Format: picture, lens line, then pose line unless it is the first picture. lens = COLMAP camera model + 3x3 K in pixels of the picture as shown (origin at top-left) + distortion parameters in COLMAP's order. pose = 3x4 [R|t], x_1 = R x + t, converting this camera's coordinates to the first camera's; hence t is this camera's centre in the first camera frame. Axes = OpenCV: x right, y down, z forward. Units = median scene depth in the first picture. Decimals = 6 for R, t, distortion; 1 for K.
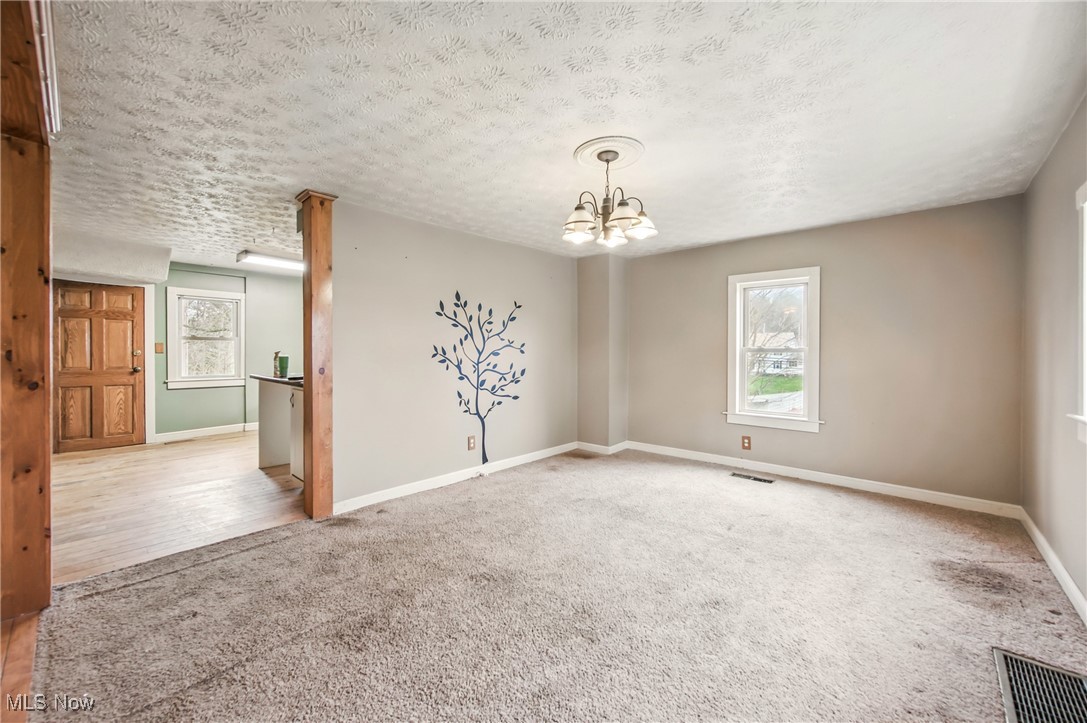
lens RADIAL K [[427.2, 0, 542.3], [0, 427.2, 359.8], [0, 0, 1]] dist [-0.000368, -0.000176]
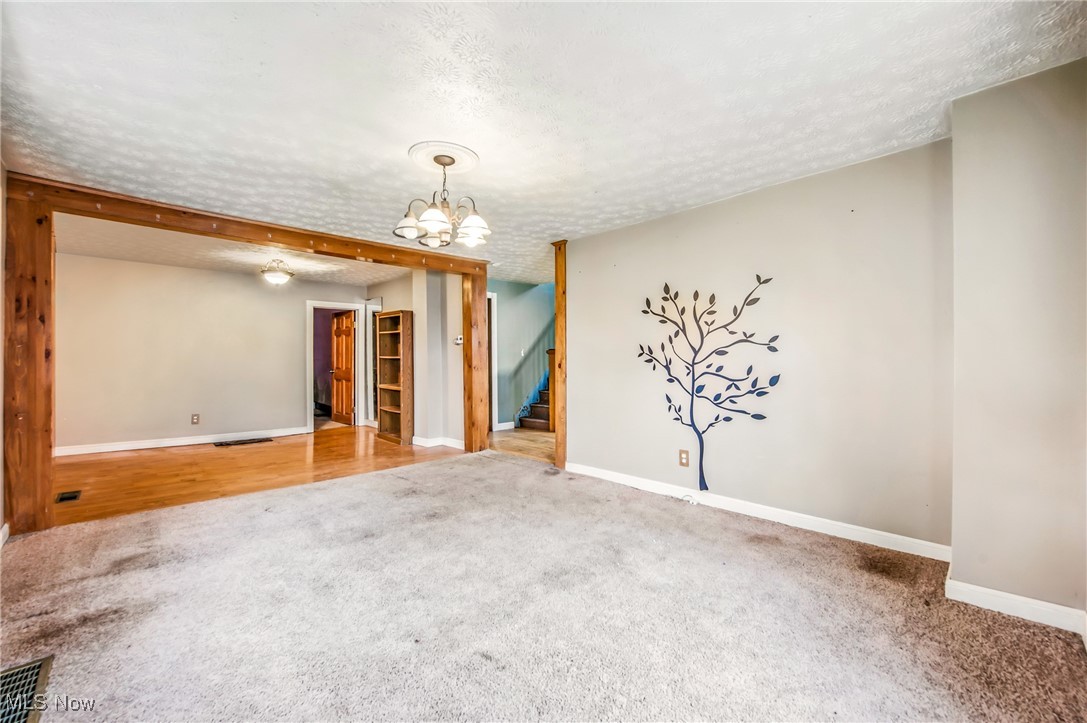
lens RADIAL K [[427.2, 0, 542.3], [0, 427.2, 359.8], [0, 0, 1]] dist [-0.000368, -0.000176]
pose [[-0.043502, 0.010474, -0.998998, 0.692995], [-0.009309, 0.999897, 0.010889, -0.006777], [0.999010, 0.009774, -0.043400, 0.757058]]
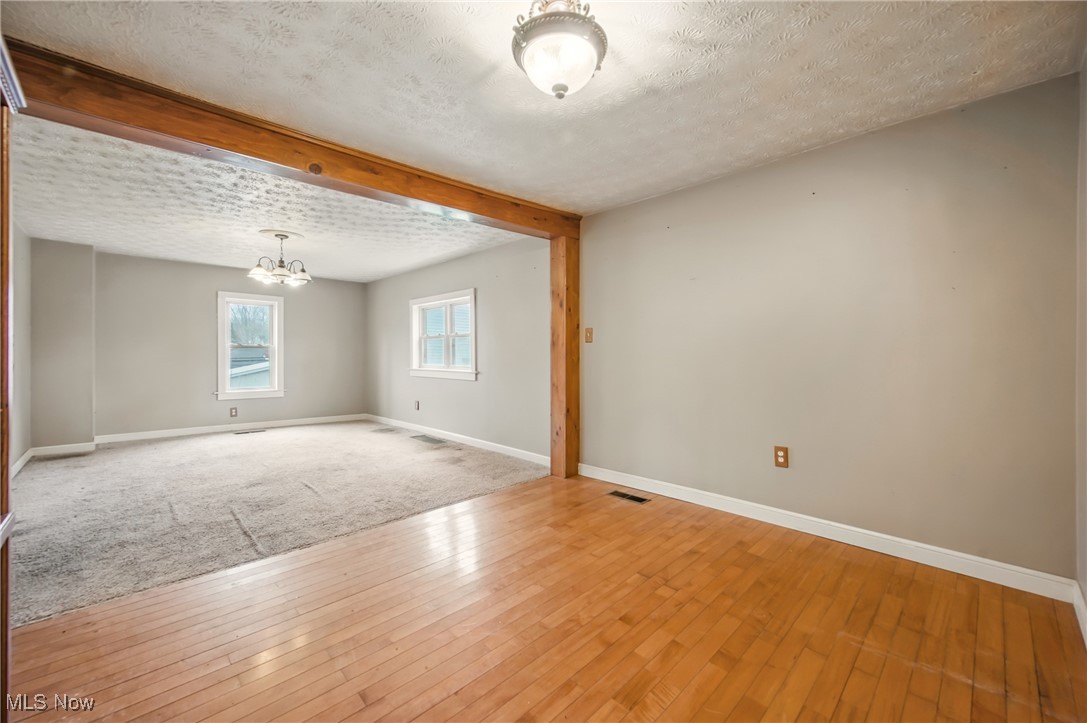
lens RADIAL K [[440.1, 0, 540.2], [0, 440.1, 354.8], [0, 0, 1]] dist [-0.000924, -0.000092]
pose [[0.065505, -0.002901, 0.997848, -0.960910], [0.010287, 0.999945, 0.002232, 0.012243], [-0.997799, 0.010119, 0.065531, -0.115395]]
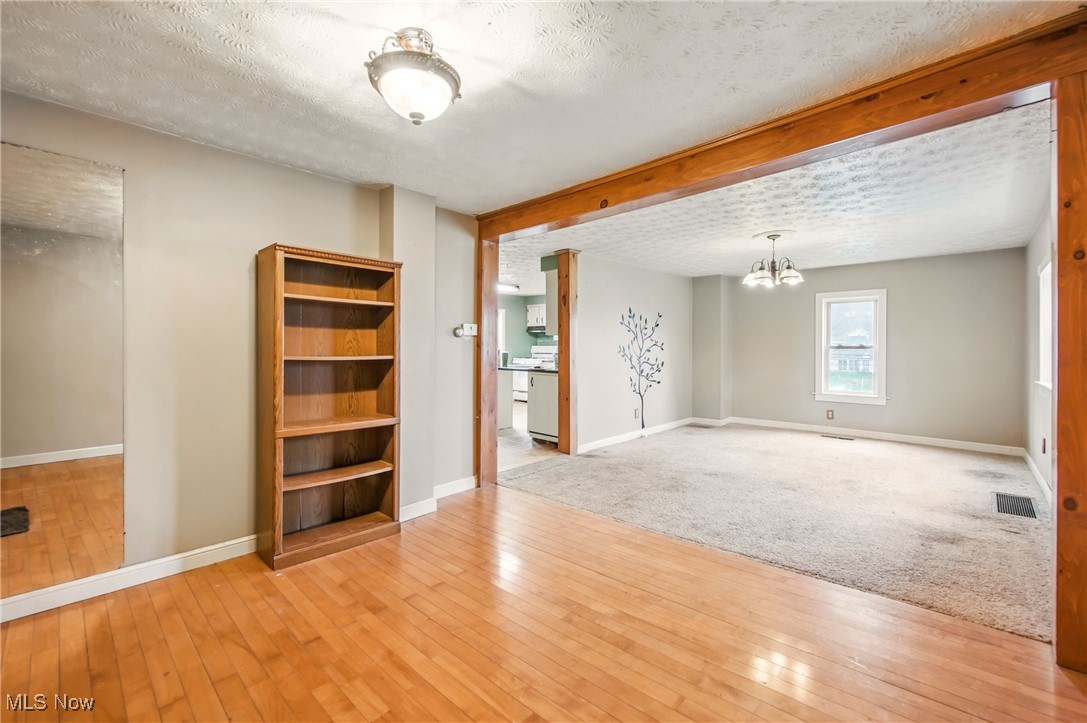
lens RADIAL K [[458.0, 0, 540.8], [0, 458.0, 356.3], [0, 0, 1]] dist [0.001226, 0.000089]
pose [[0.999836, -0.001849, -0.018025, -0.457927], [0.001844, 0.999998, -0.000323, 0.004566], [0.018025, 0.000290, 0.999837, -0.530055]]
